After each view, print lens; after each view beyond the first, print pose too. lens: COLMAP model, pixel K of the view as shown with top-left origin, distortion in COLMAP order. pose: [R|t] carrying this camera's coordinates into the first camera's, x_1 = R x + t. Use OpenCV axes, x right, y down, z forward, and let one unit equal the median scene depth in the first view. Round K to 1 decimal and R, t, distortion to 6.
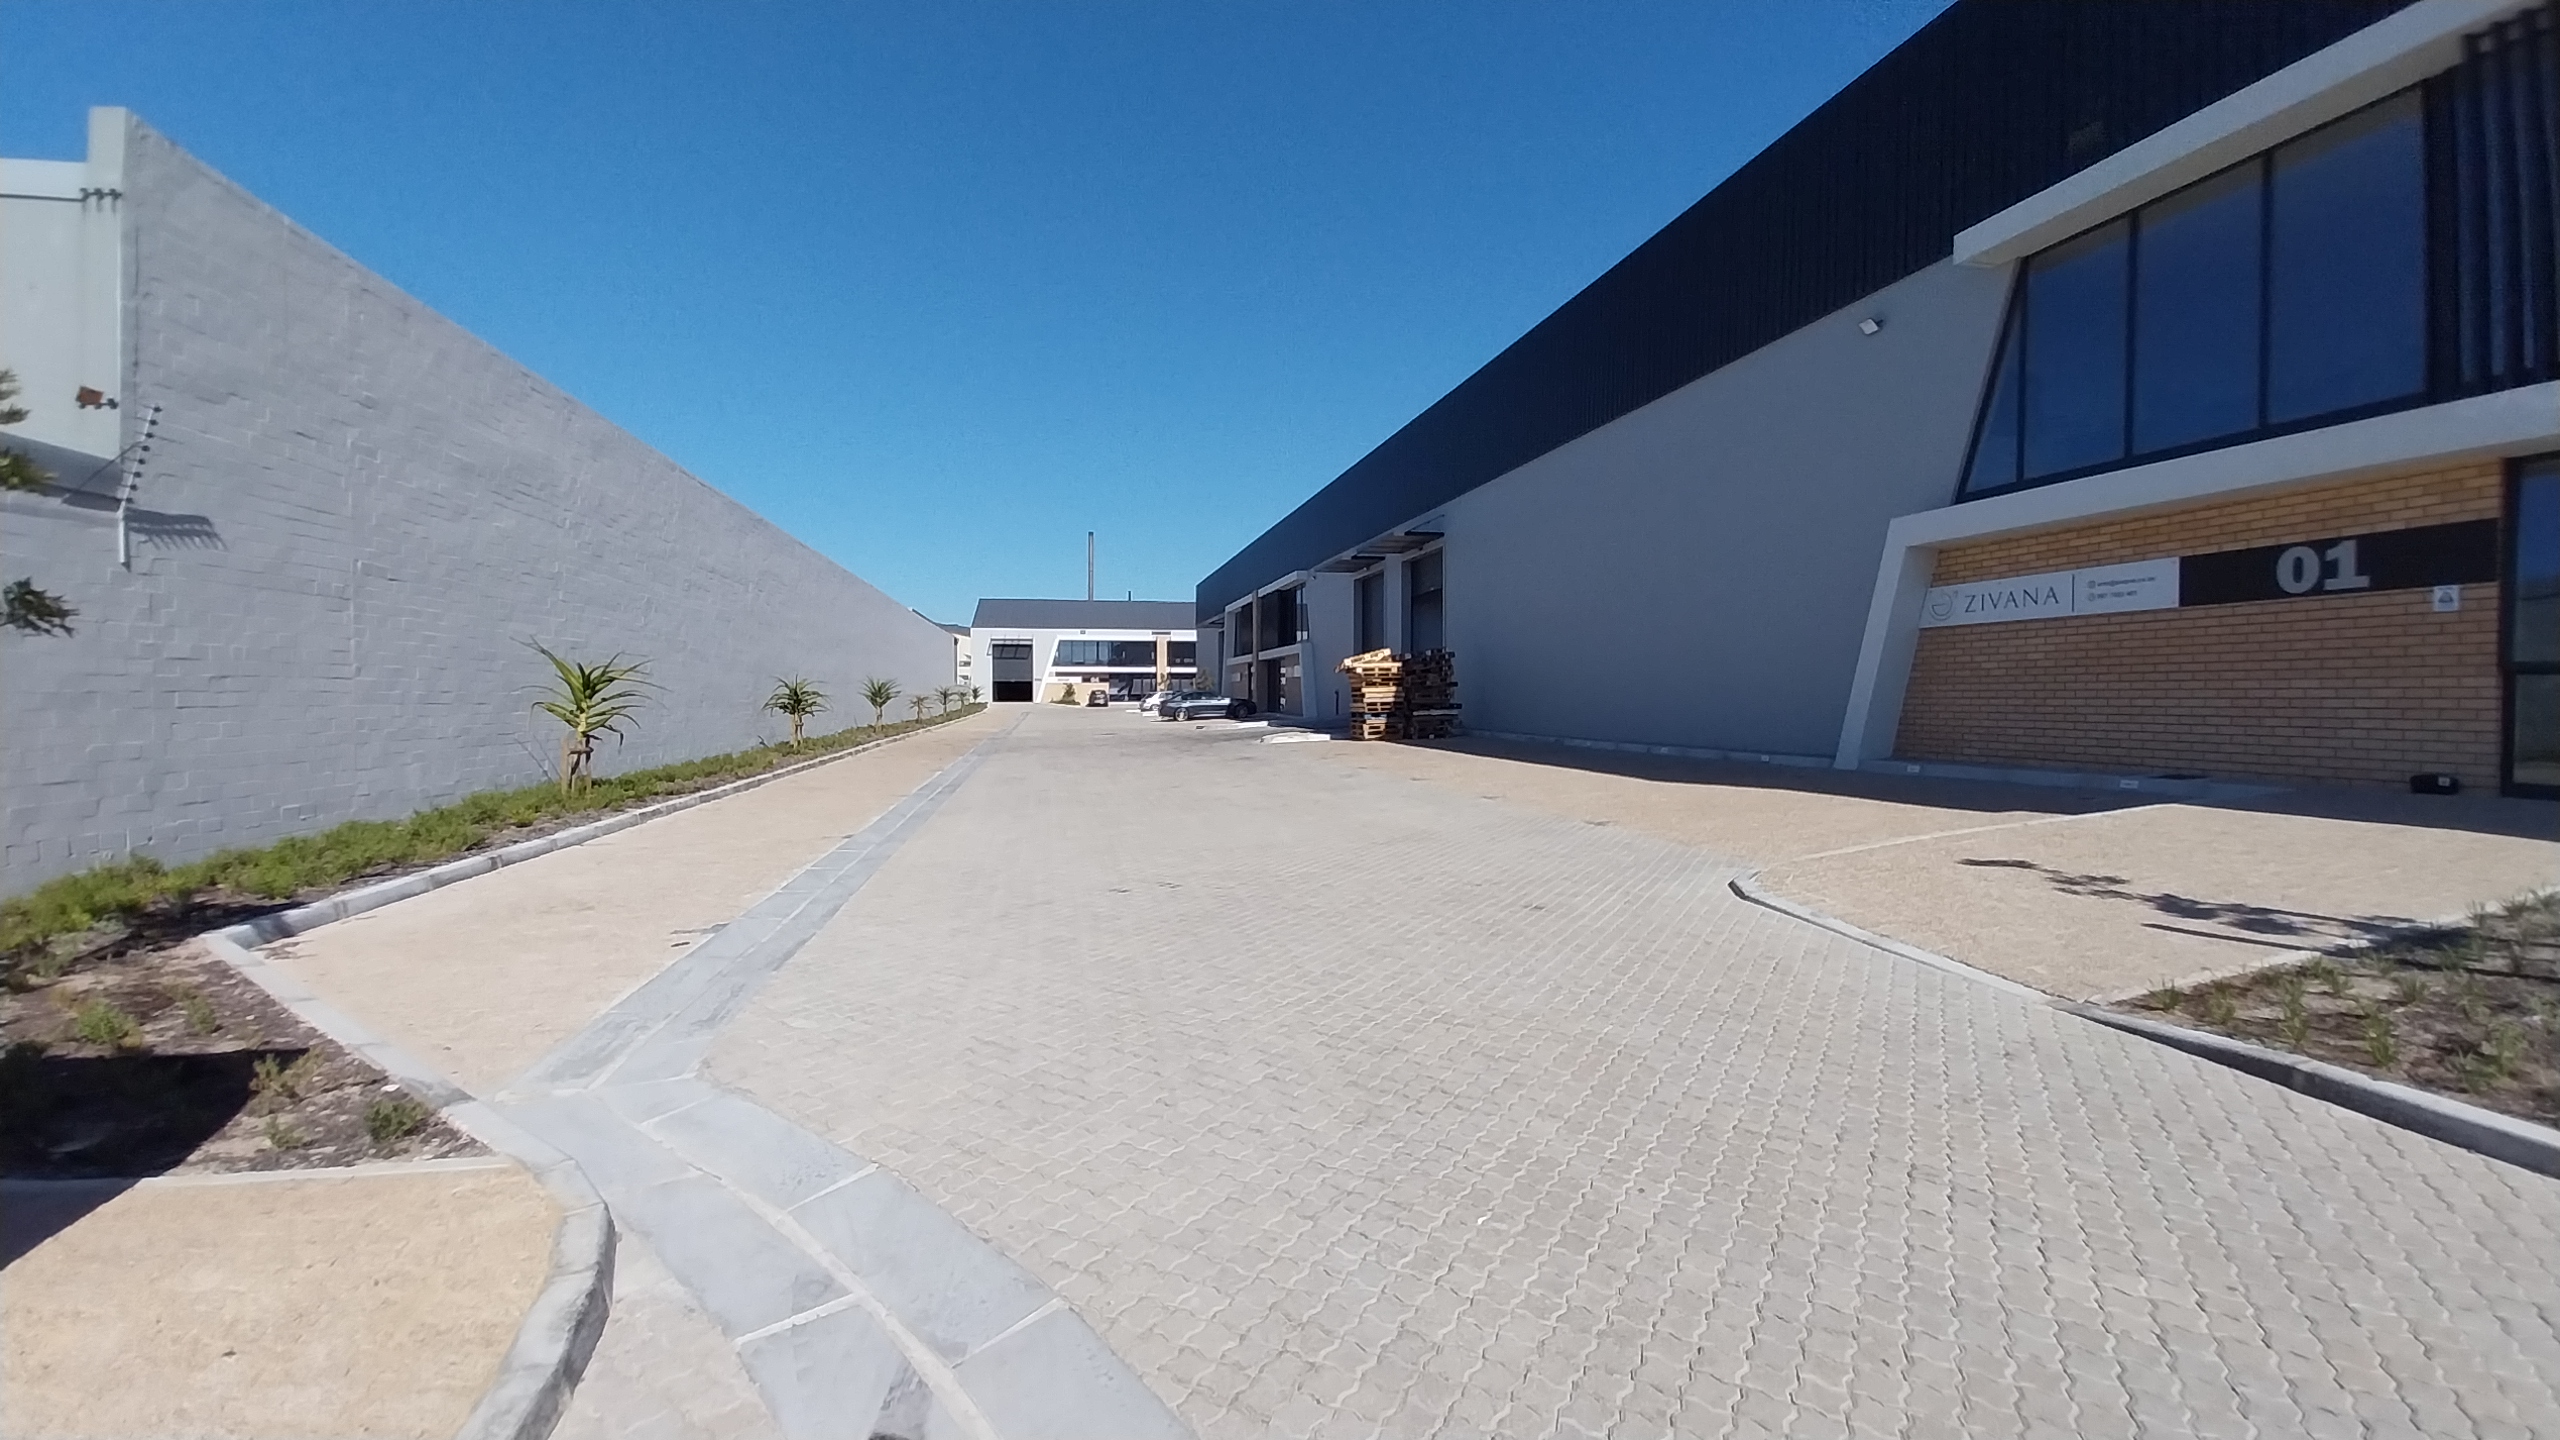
lens RADIAL K [[988.6, 0, 1280.0], [0, 988.6, 720.0], [0, 0, 1]] dist [0.000536, -0.000120]
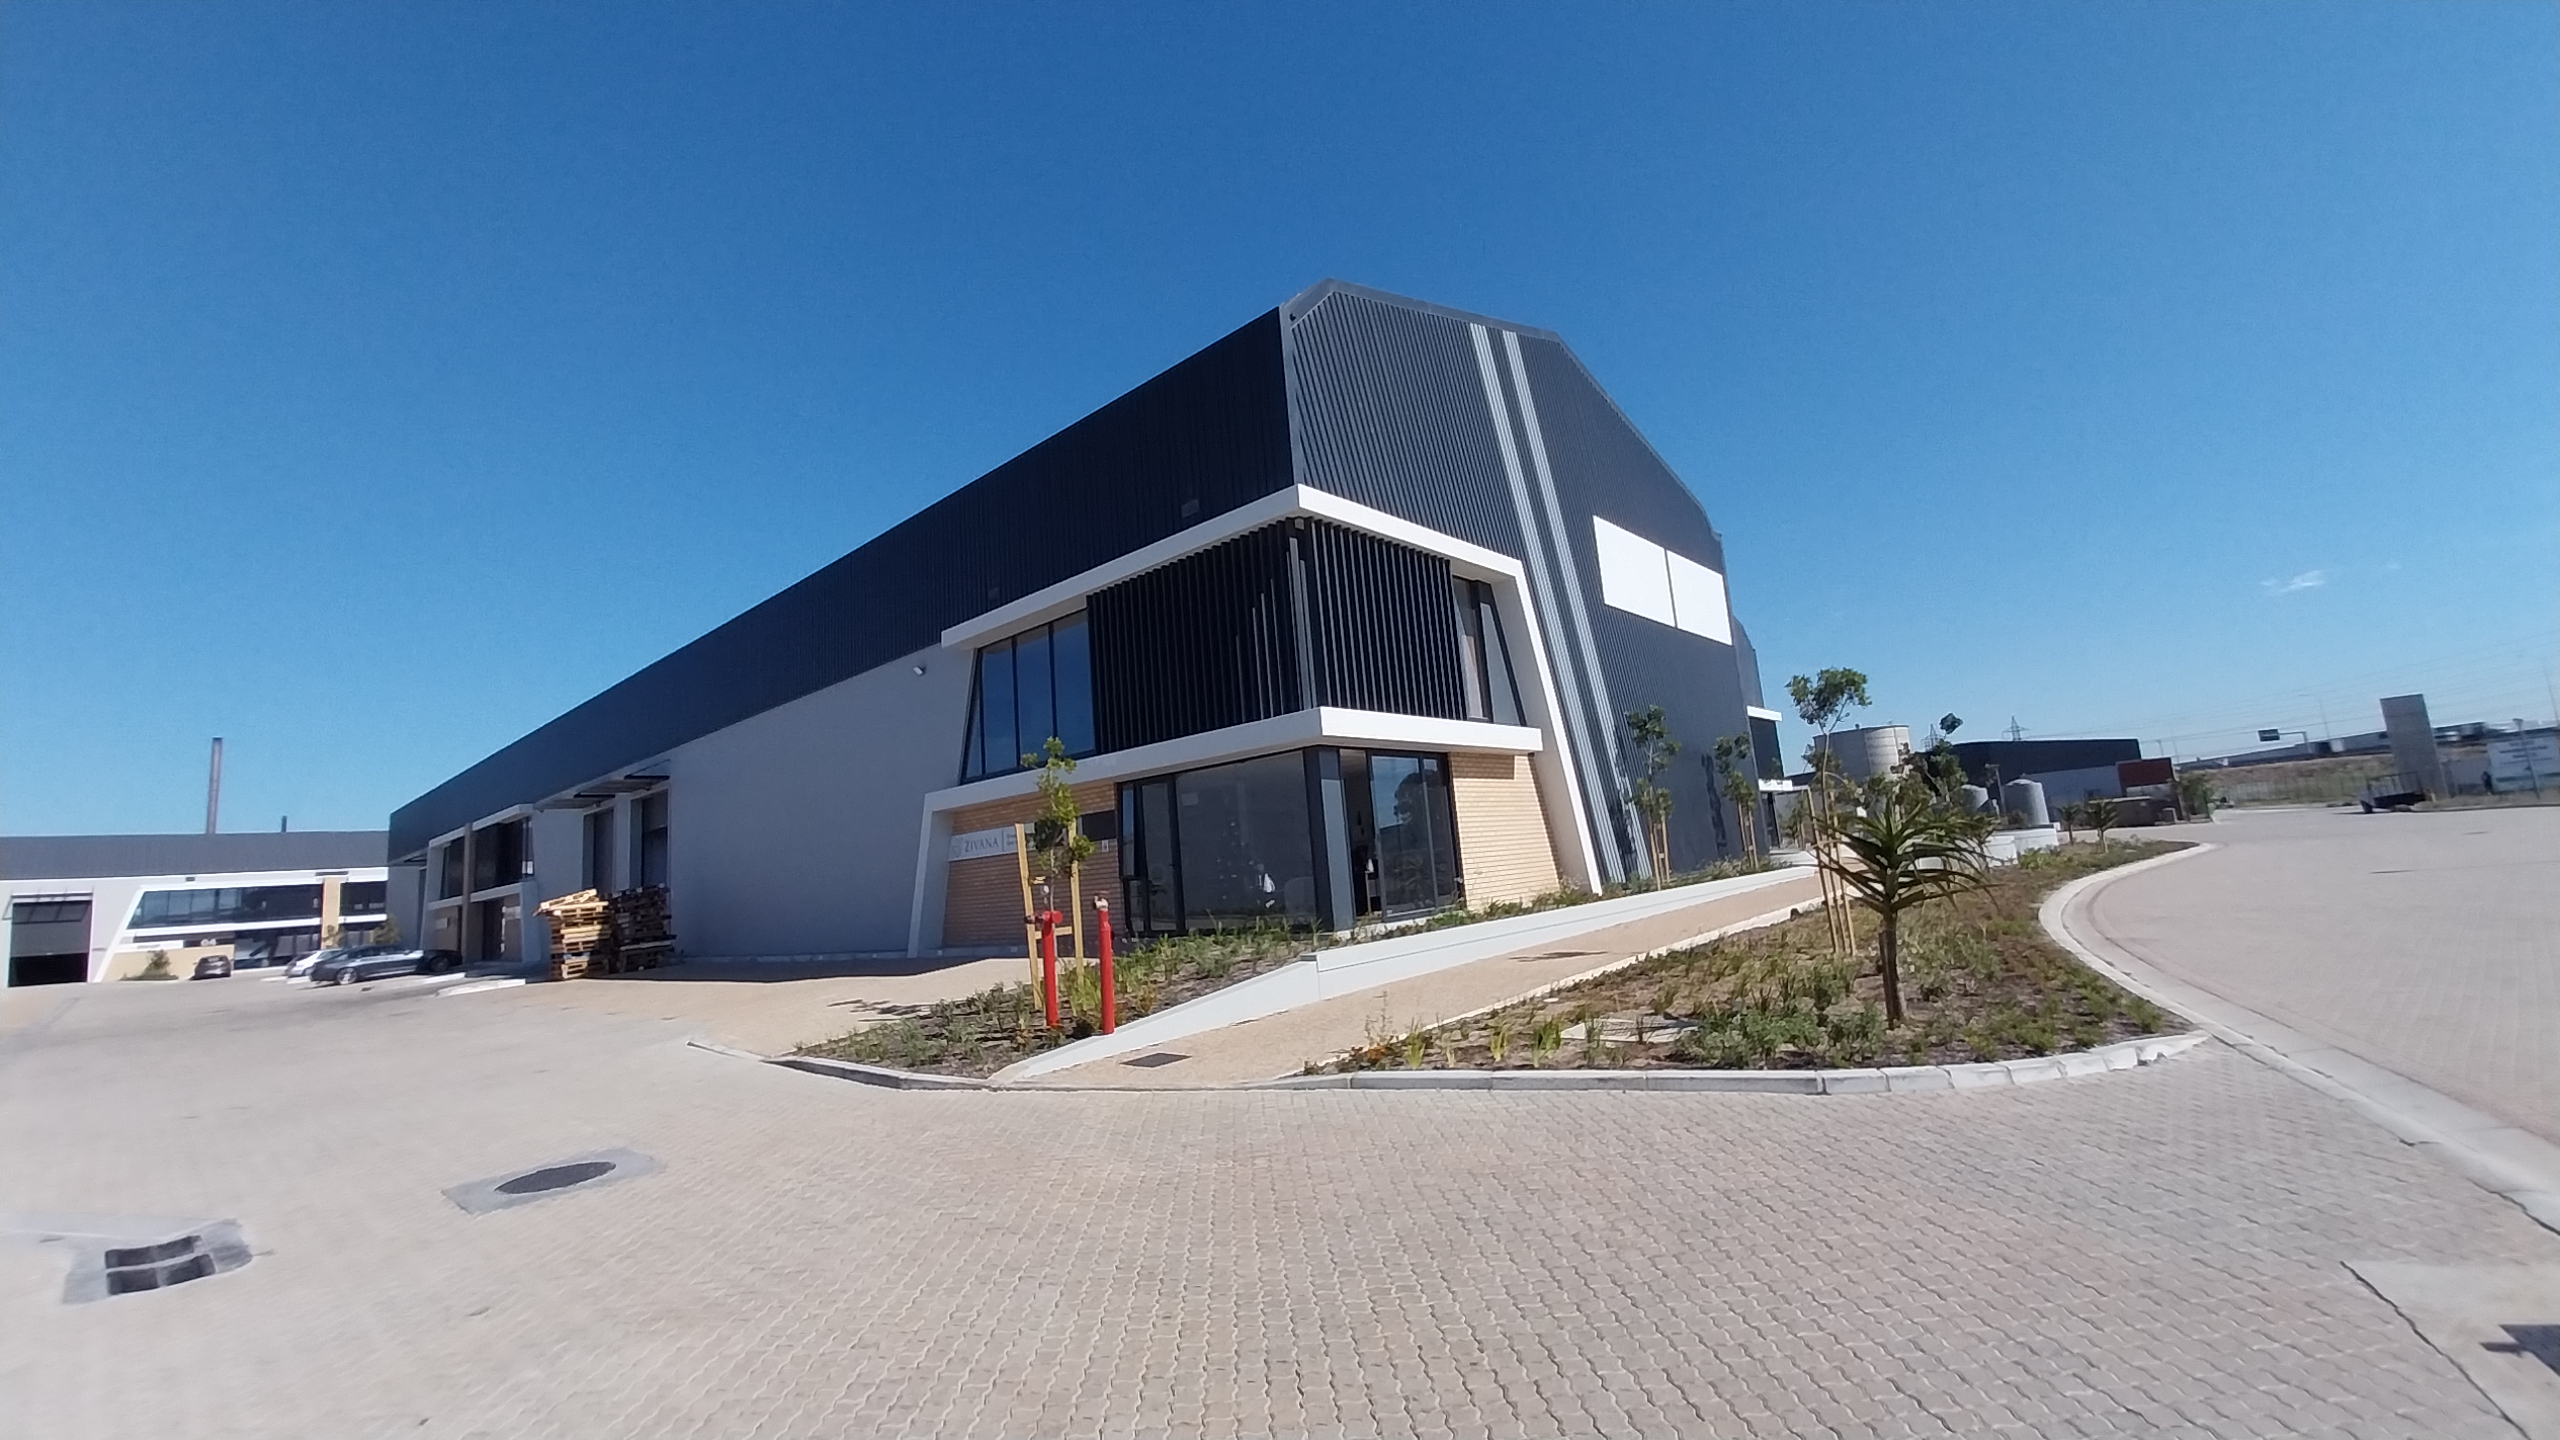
lens RADIAL K [[1022.7, 0, 1355.8], [0, 1022.7, 721.2], [0, 0, 1]] dist [0.000368, -0.009253]
pose [[0.791940, 0.017604, 0.610345, 0.049459], [0.100198, 0.982287, -0.158341, 0.003429], [-0.602321, 0.186552, 0.776149, -0.216241]]
